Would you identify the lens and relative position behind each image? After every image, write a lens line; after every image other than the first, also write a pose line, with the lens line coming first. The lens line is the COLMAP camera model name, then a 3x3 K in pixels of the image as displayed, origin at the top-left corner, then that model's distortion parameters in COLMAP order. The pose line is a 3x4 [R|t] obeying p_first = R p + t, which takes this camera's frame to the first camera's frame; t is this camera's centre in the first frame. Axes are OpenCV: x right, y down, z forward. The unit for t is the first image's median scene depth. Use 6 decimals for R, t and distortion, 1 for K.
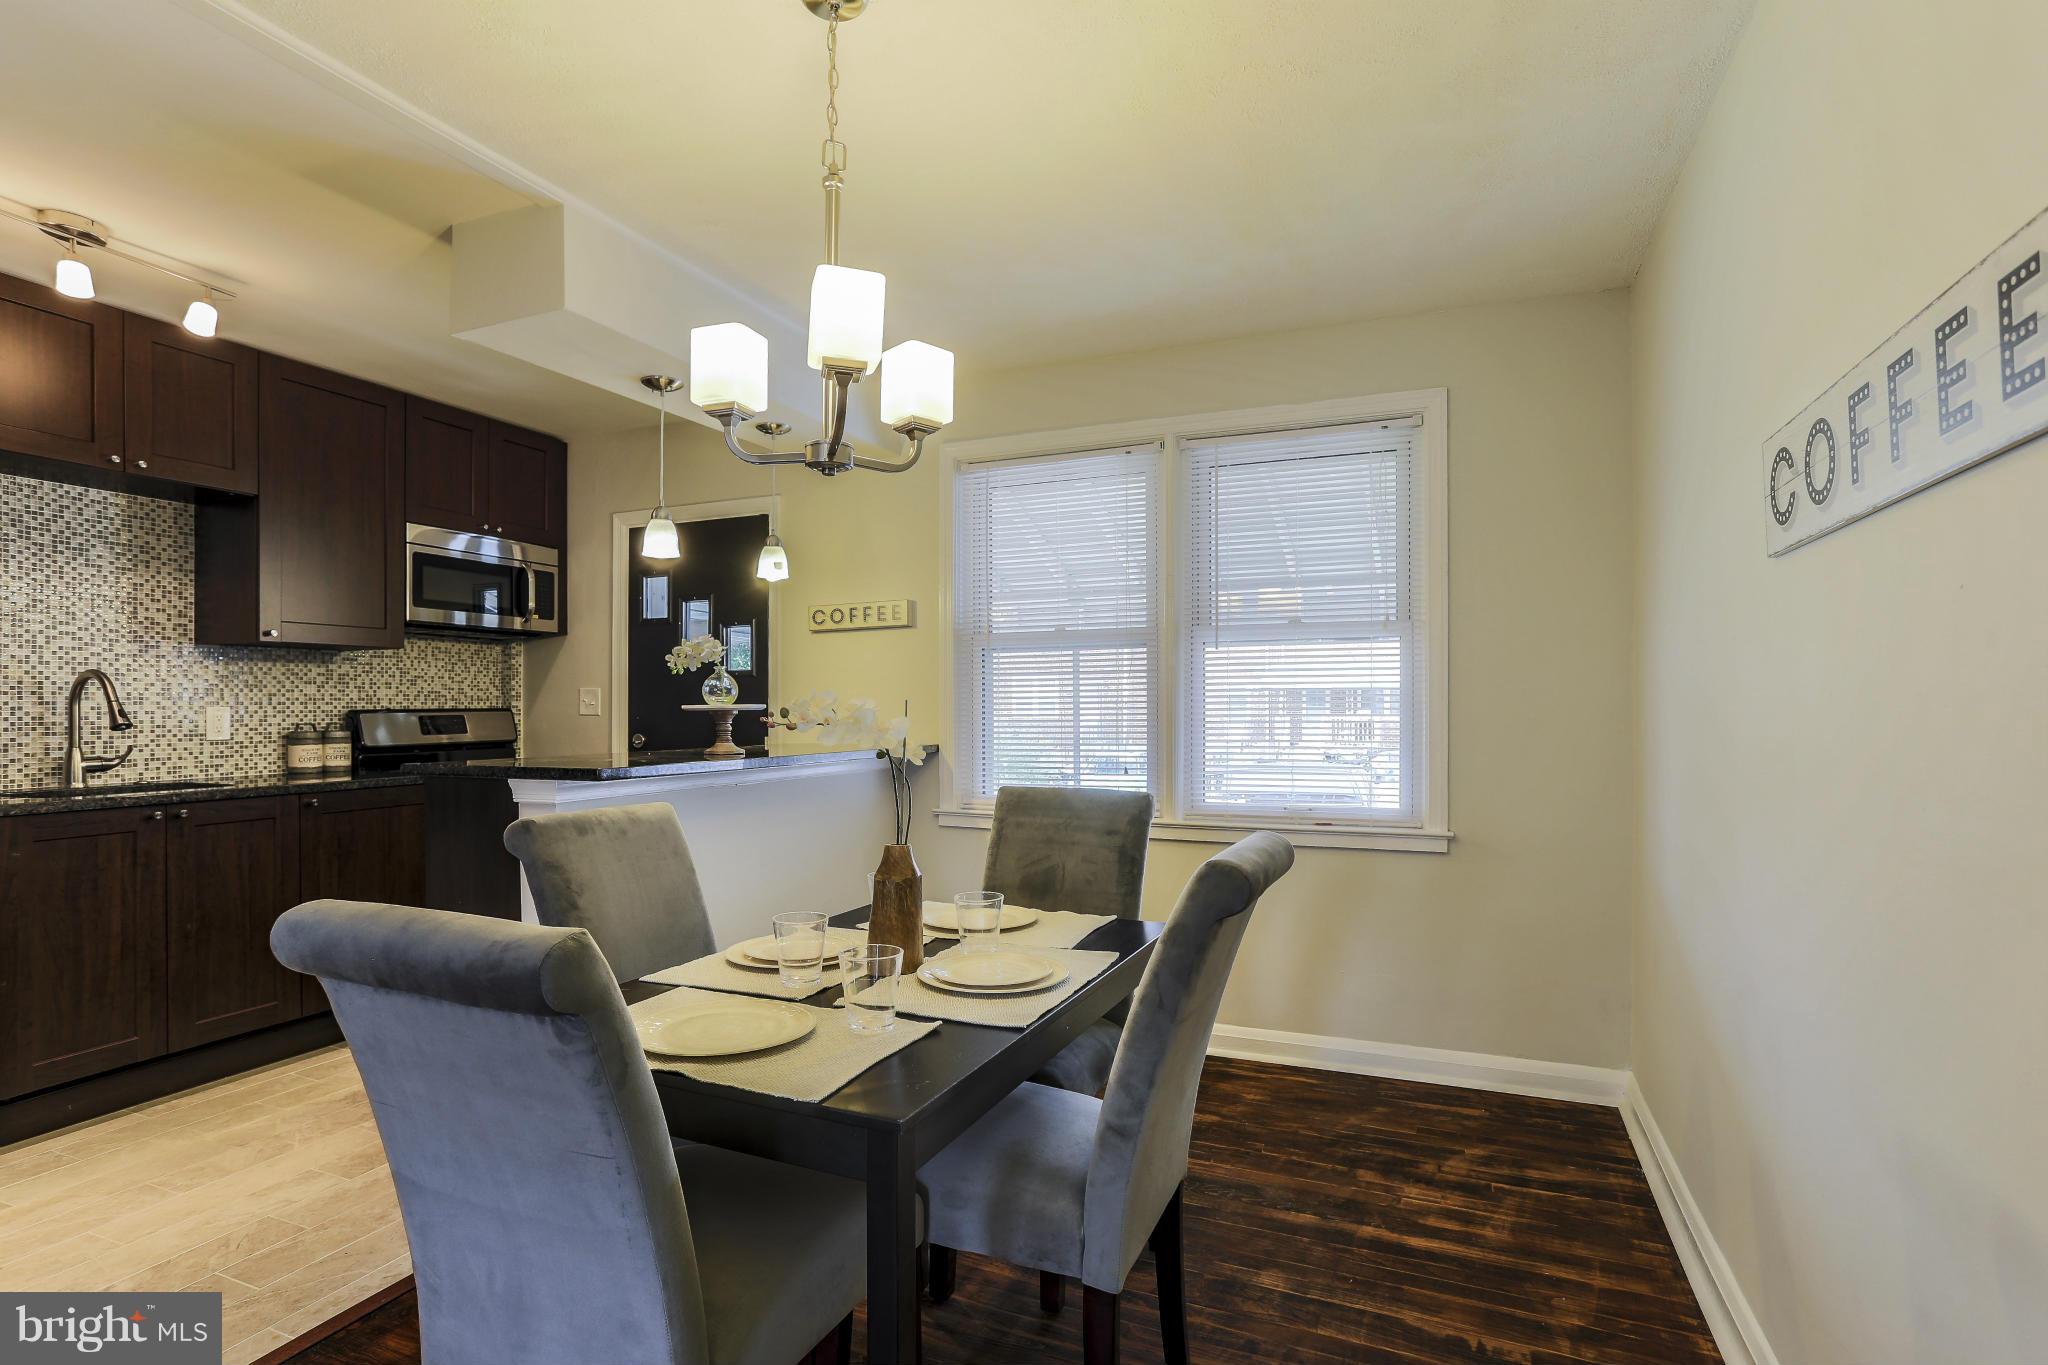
lens RADIAL K [[1001.3, 0, 1009.3], [0, 1001.3, 705.2], [0, 0, 1]] dist [-0.047421, 0.030359]
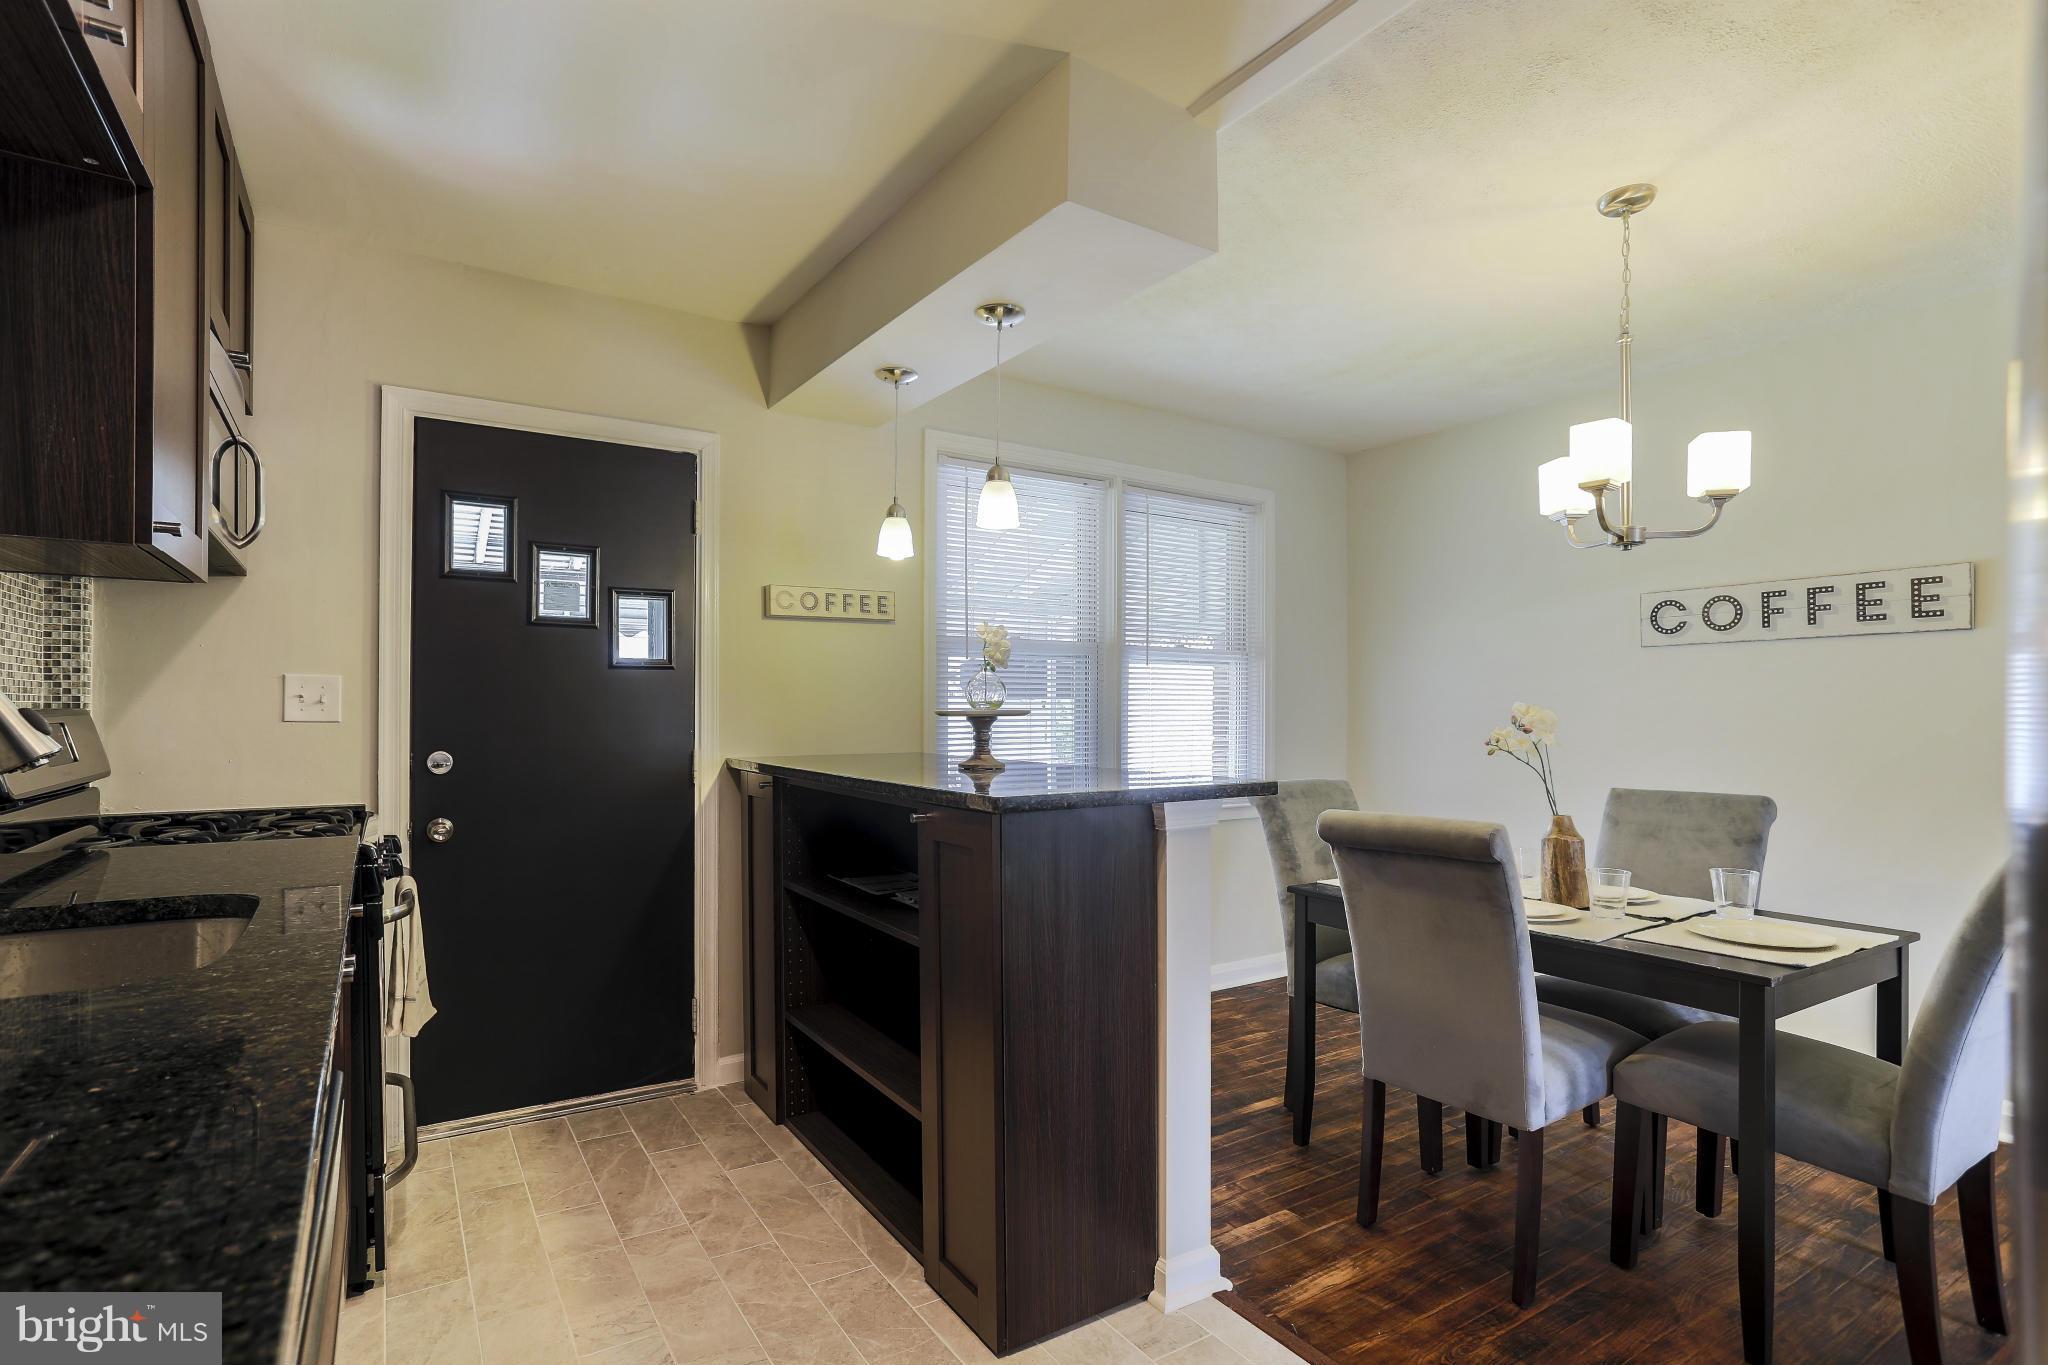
lens RADIAL K [[1001.3, 0, 961.7], [0, 1001.3, 714.5], [0, 0, 1]] dist [-0.047421, 0.030359]
pose [[0.570906, 0.002642, 0.821011, -0.859544], [-0.009188, 0.999953, 0.003171, 0.000791], [-0.820964, -0.009353, 0.570903, 0.469502]]
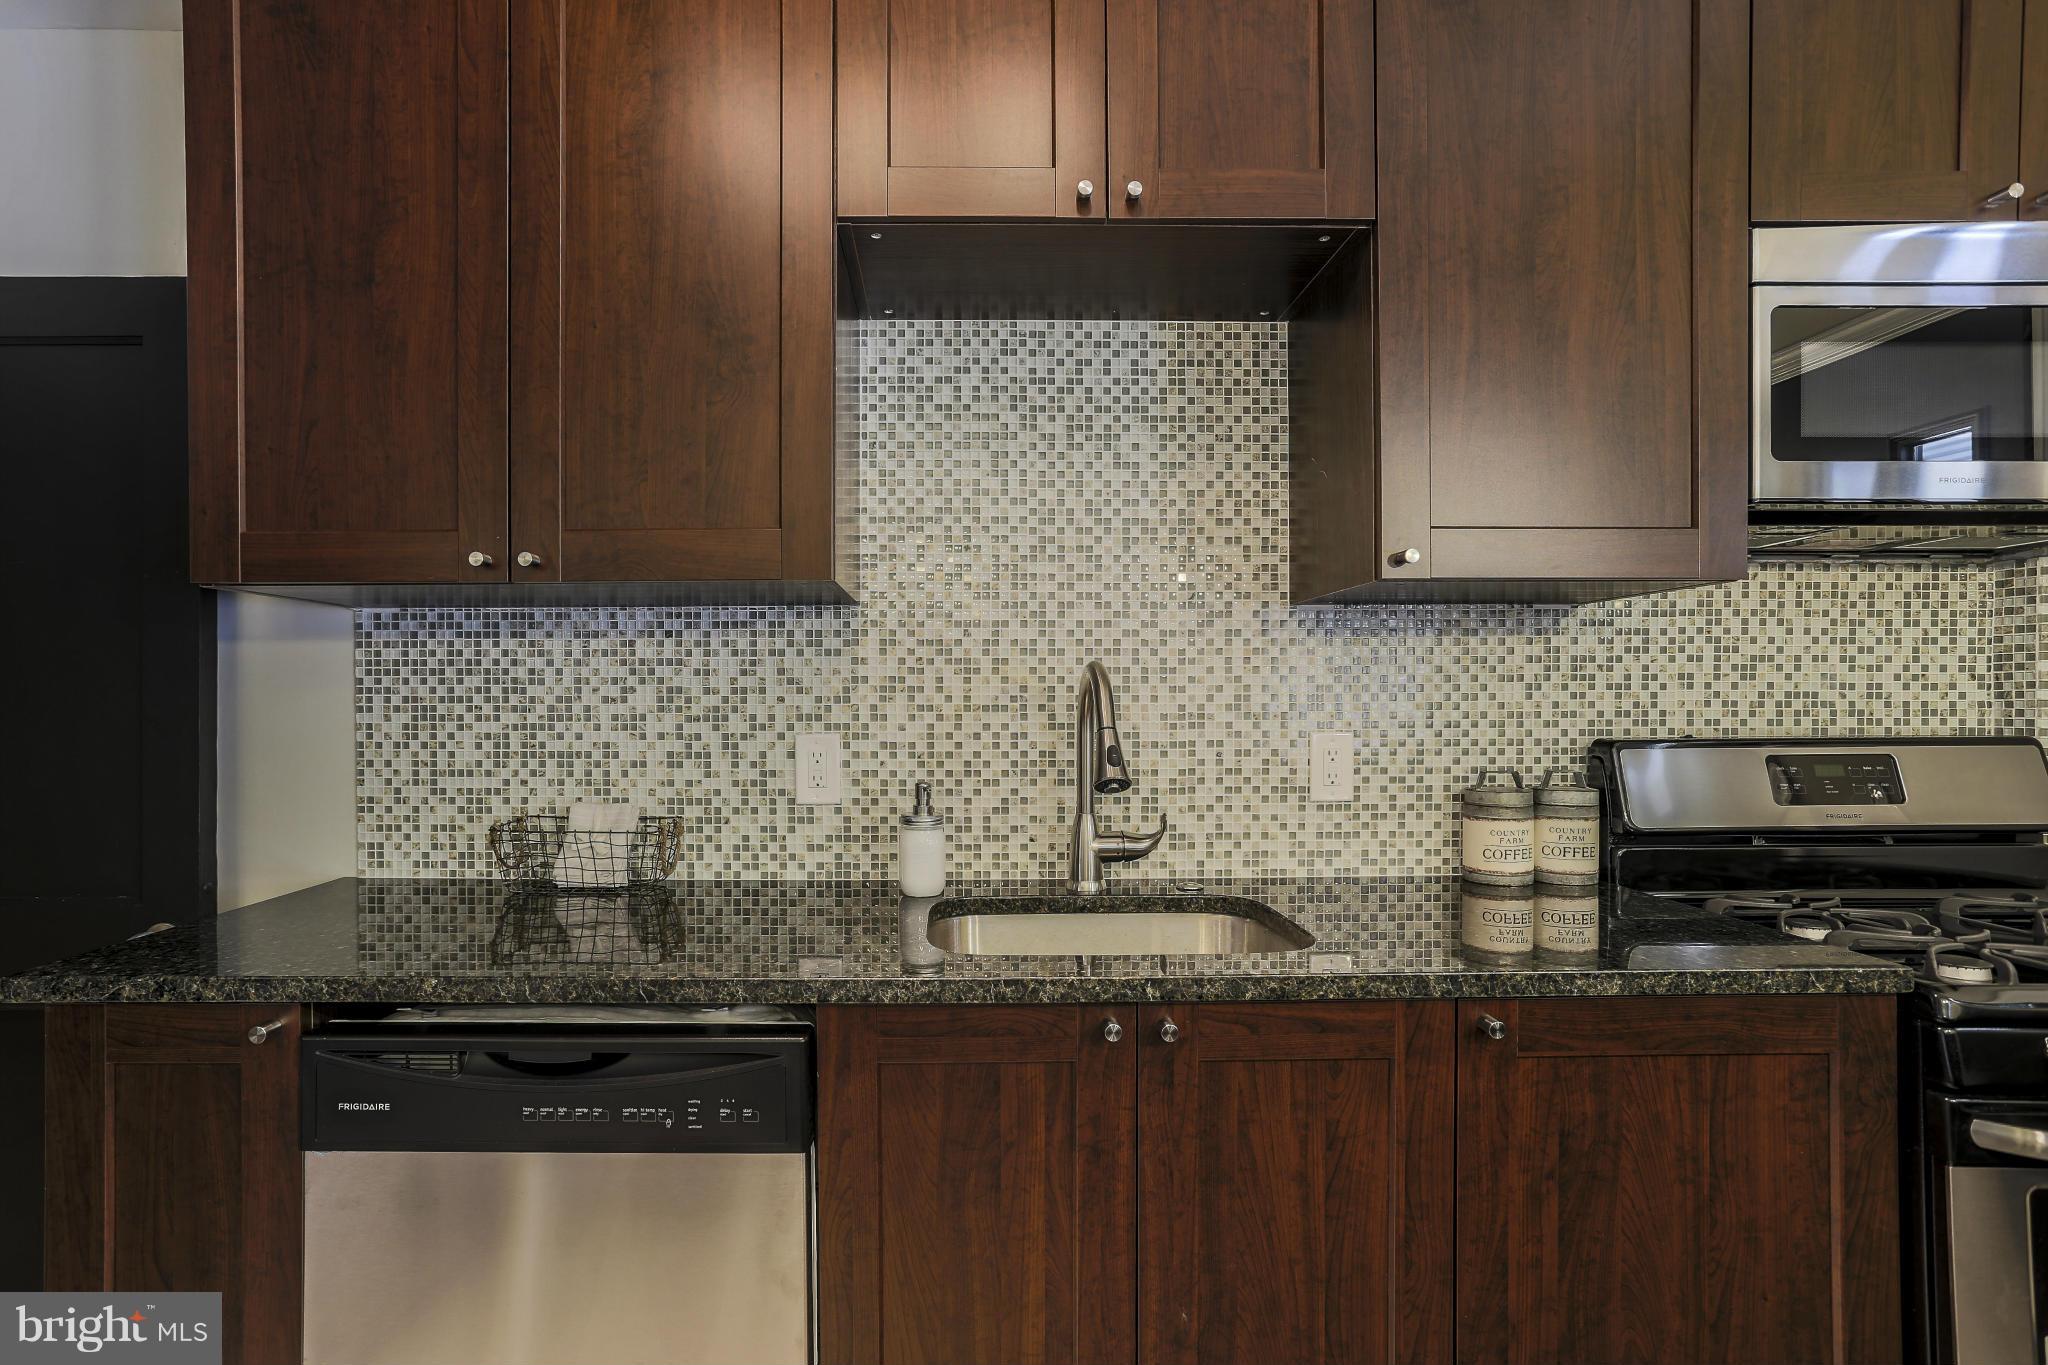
lens RADIAL K [[1001.3, 0, 972.6], [0, 1001.3, 720.1], [0, 0, 1]] dist [-0.047421, 0.030359]
pose [[0.412689, 0.014391, -0.910758, -0.435075], [0.003012, 0.999848, 0.017164, -0.013356], [0.910867, -0.009827, 0.412583, 0.642092]]
